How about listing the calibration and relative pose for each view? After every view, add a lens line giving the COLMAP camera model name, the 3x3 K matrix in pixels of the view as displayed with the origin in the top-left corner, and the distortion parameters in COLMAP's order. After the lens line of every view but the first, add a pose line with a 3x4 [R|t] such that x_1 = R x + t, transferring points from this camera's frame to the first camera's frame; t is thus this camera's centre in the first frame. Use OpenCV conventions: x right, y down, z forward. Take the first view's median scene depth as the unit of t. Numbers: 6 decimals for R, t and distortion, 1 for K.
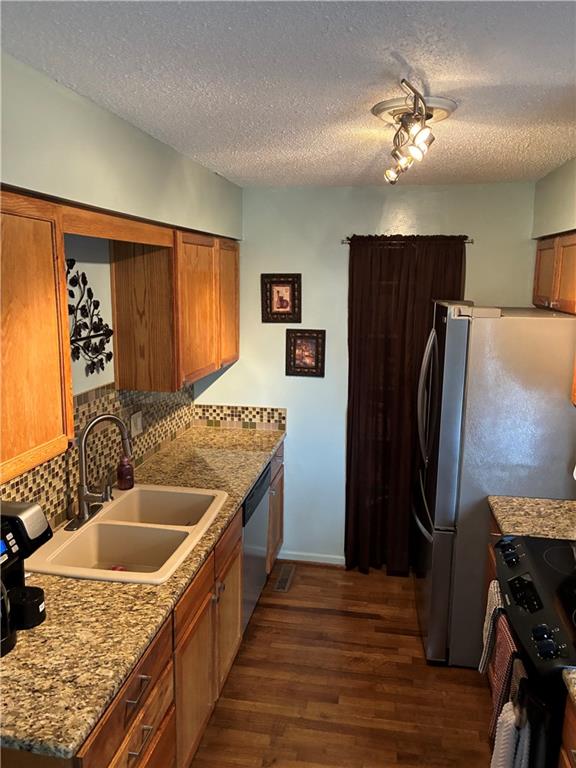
lens RADIAL K [[590.3, 0, 285.4], [0, 590.3, 383.3], [0, 0, 1]] dist [0.003877, 0.000502]
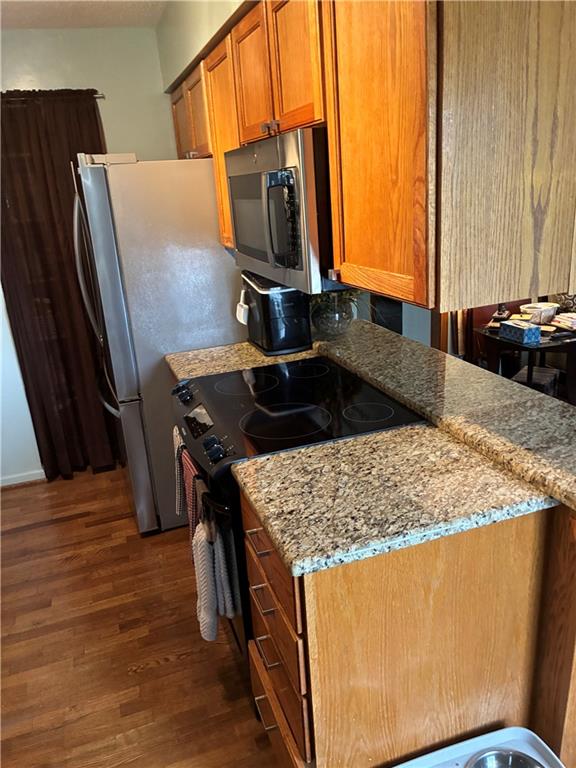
lens RADIAL K [[590.3, 0, 285.4], [0, 590.3, 383.3], [0, 0, 1]] dist [0.003877, 0.000502]
pose [[0.867420, -0.220420, 0.446091, 0.068544], [0.160238, 0.972512, 0.168950, 0.101398], [-0.471069, -0.075070, 0.878896, 0.037648]]
